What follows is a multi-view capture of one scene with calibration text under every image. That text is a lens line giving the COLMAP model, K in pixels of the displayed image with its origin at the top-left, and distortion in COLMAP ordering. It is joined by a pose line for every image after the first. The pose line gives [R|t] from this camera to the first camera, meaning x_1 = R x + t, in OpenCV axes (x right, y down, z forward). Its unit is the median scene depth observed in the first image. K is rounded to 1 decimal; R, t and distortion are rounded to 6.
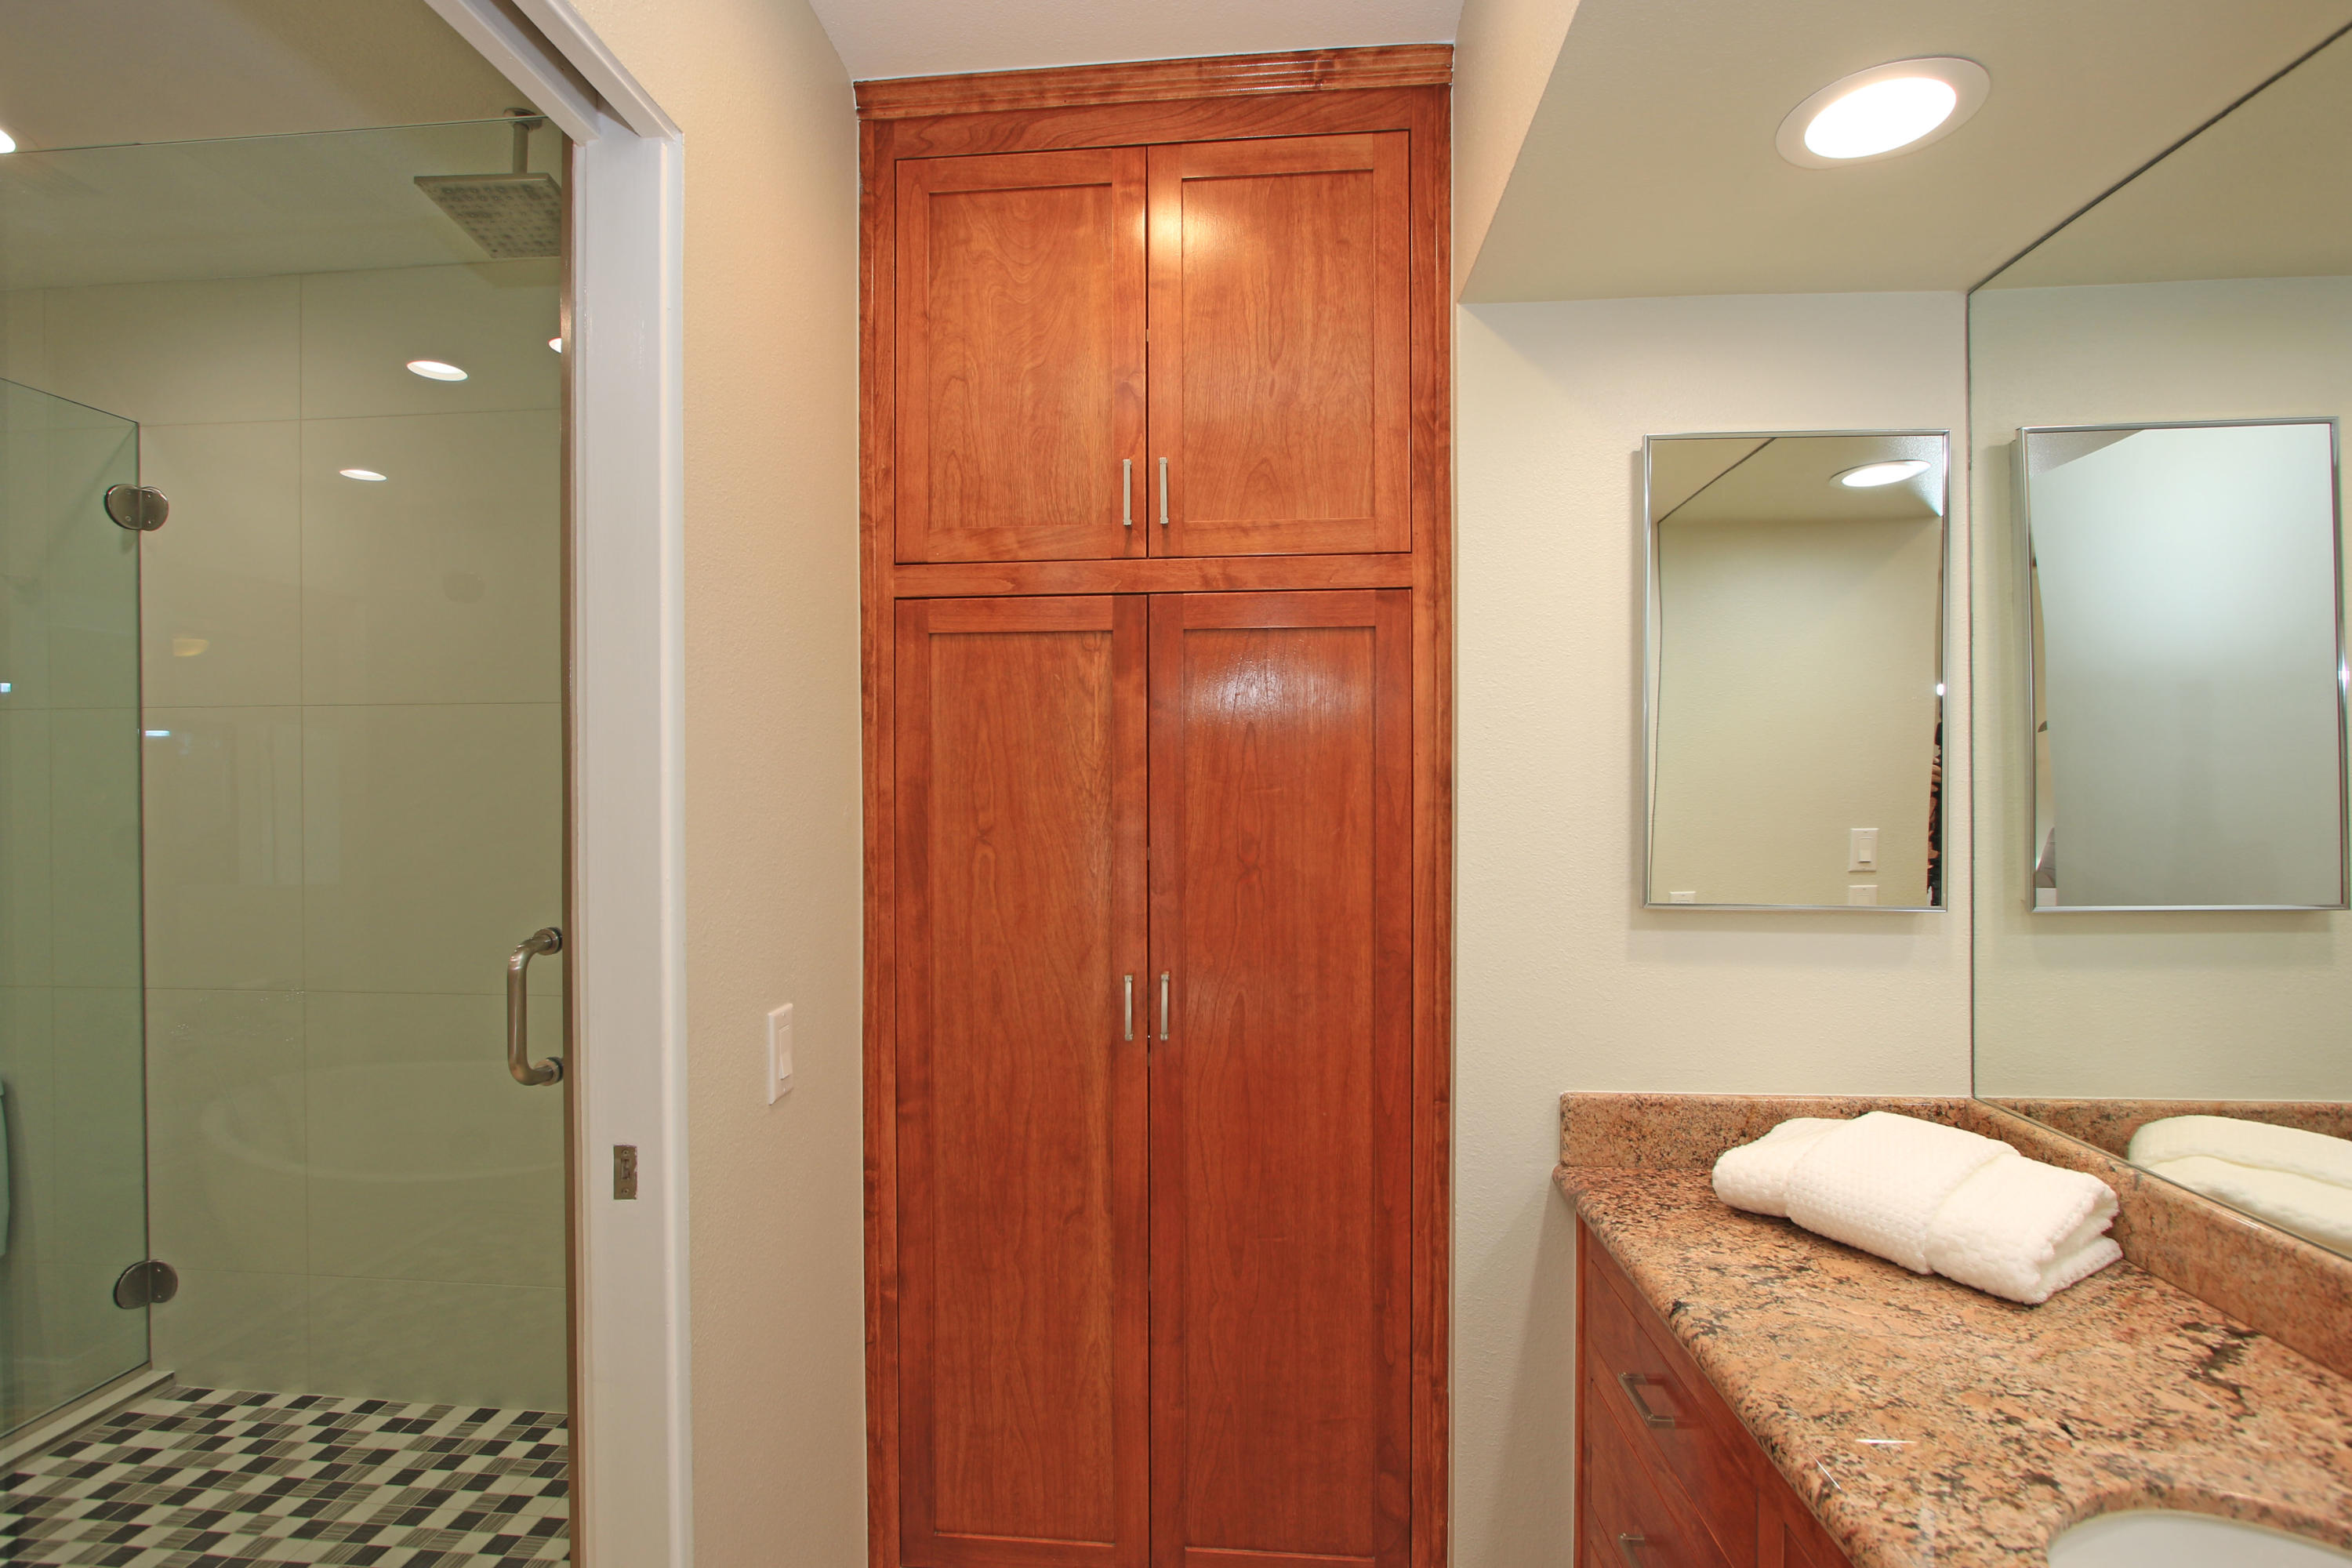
lens RADIAL K [[1139.7, 0, 1177.3], [0, 1139.7, 790.7], [0, 0, 1]] dist [-0.018386, 0.003897]
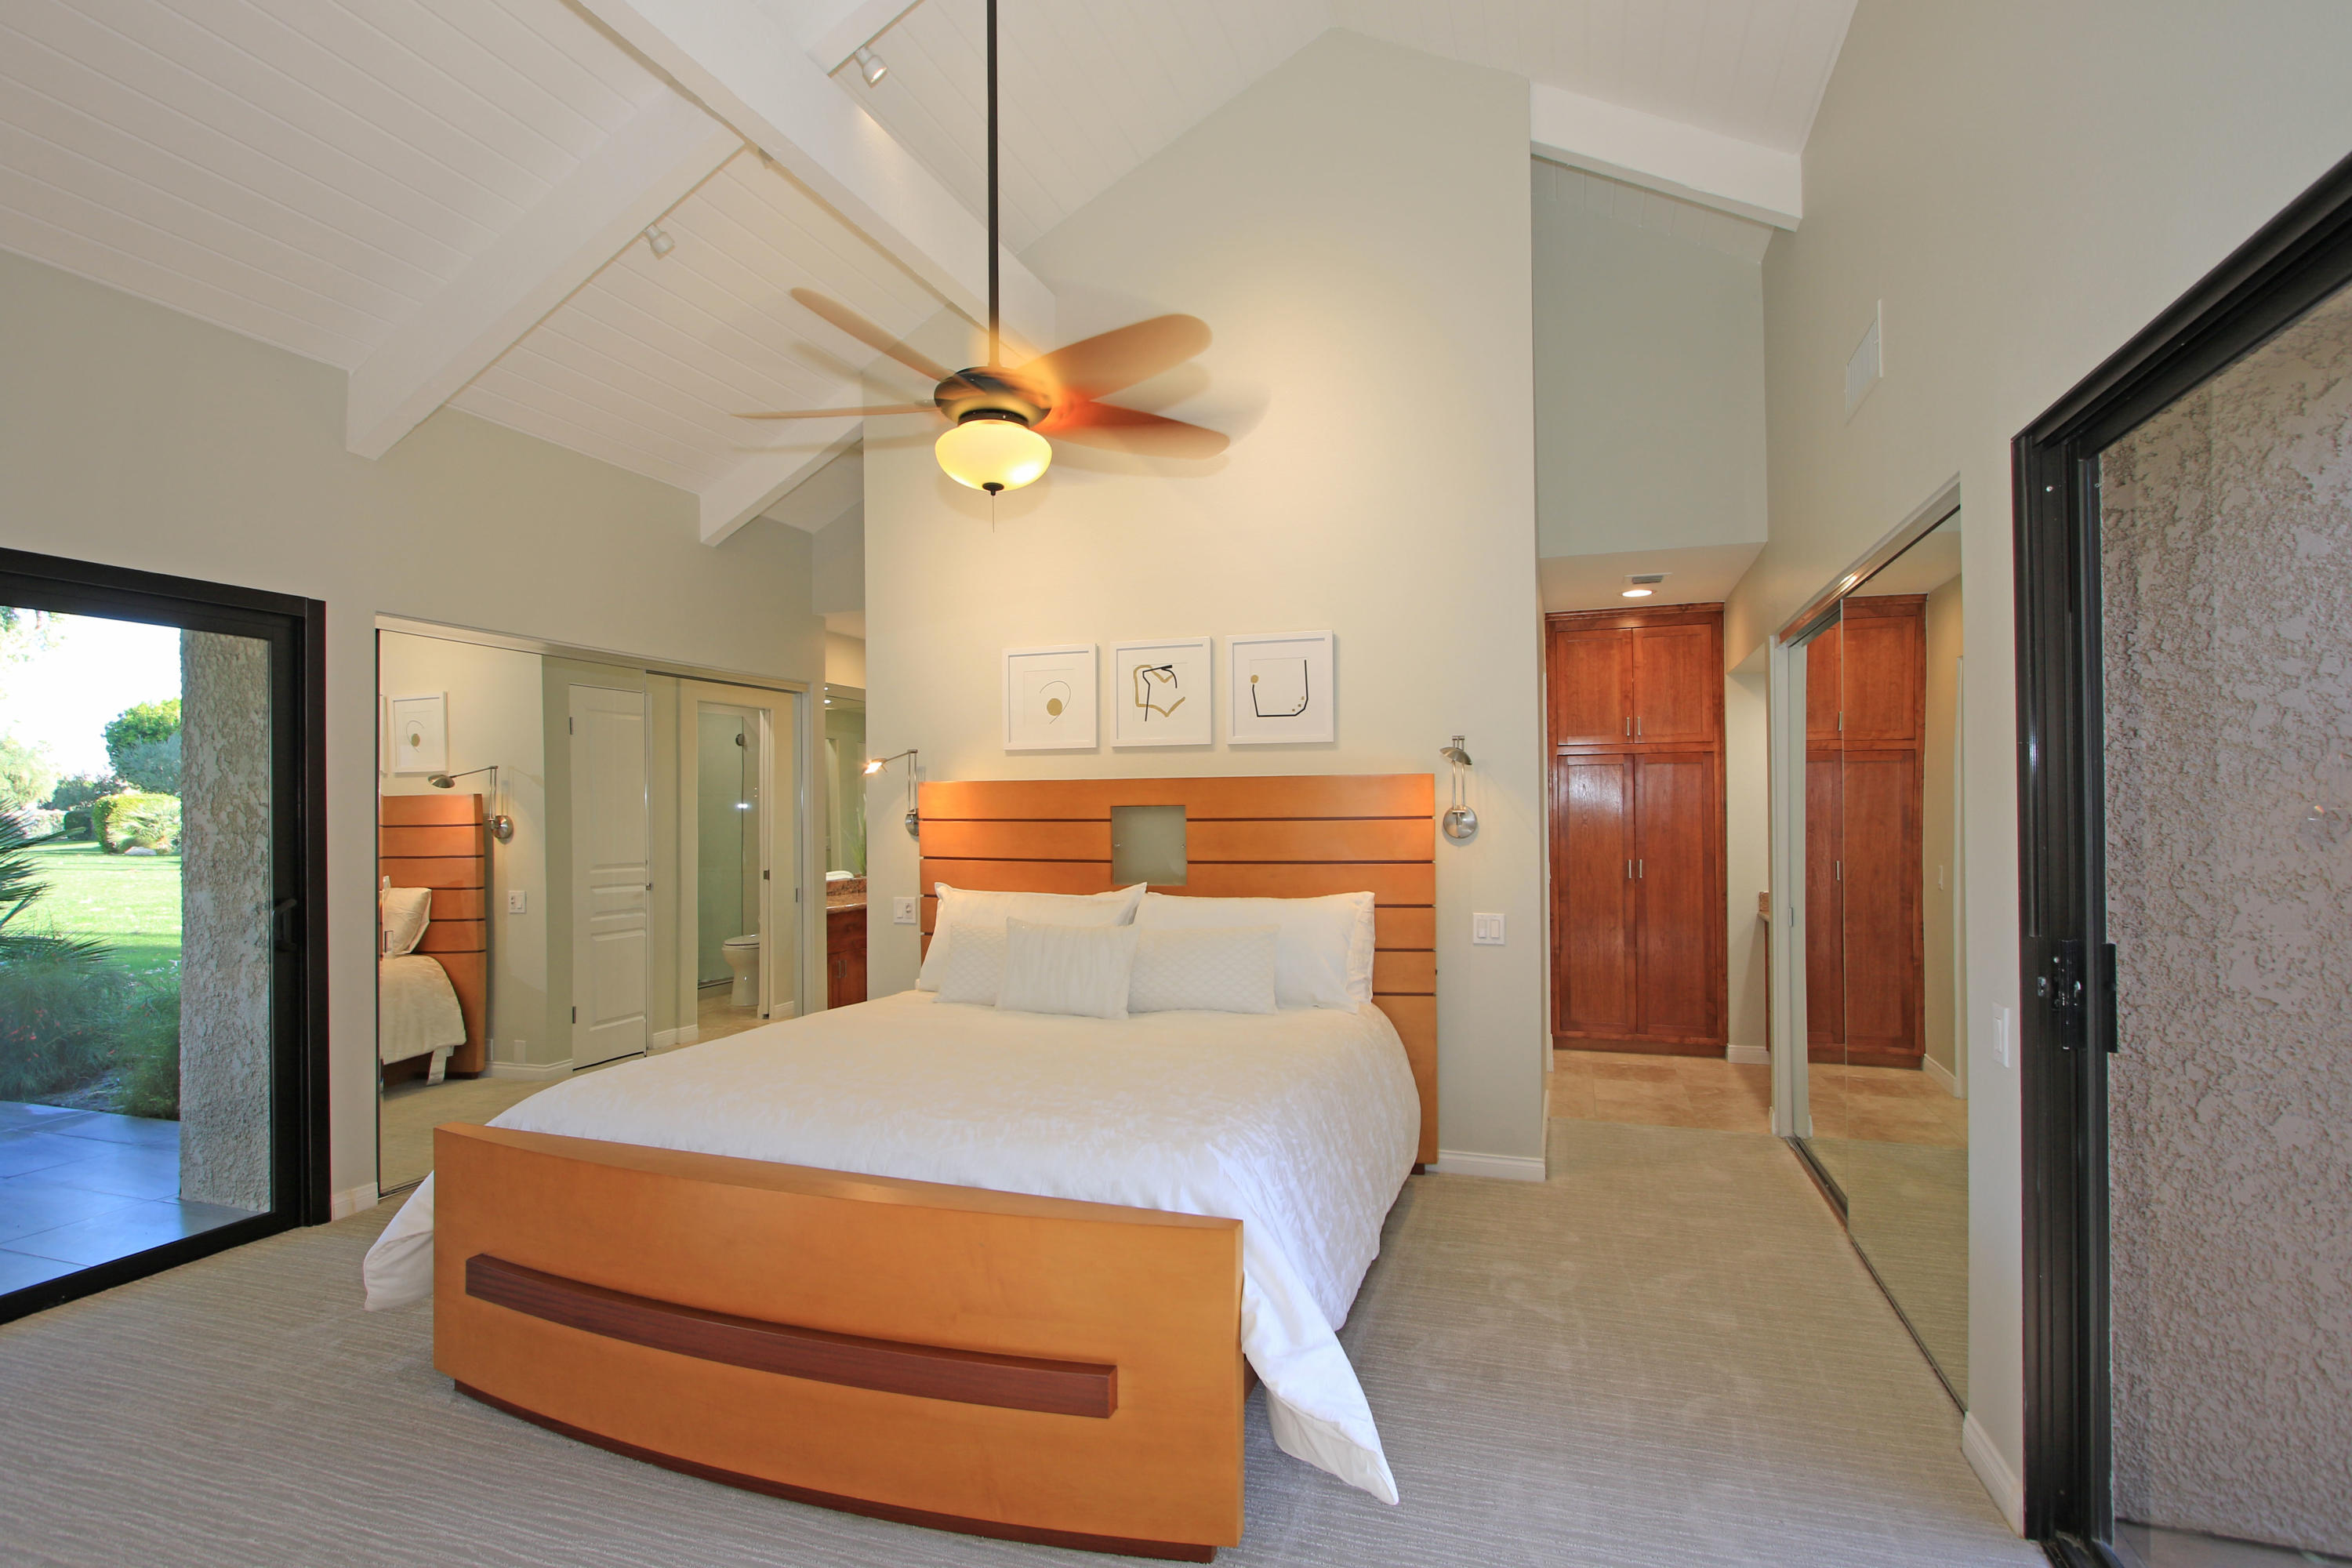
lens RADIAL K [[1142.6, 0, 1168.3], [0, 1142.6, 796.6], [0, 0, 1]] dist [-0.022338, 0.006925]
pose [[0.964604, -0.008550, -0.263562, -0.502546], [0.004132, 0.999842, -0.017315, 0.017850], [0.263669, 0.015613, 0.964487, -2.875261]]
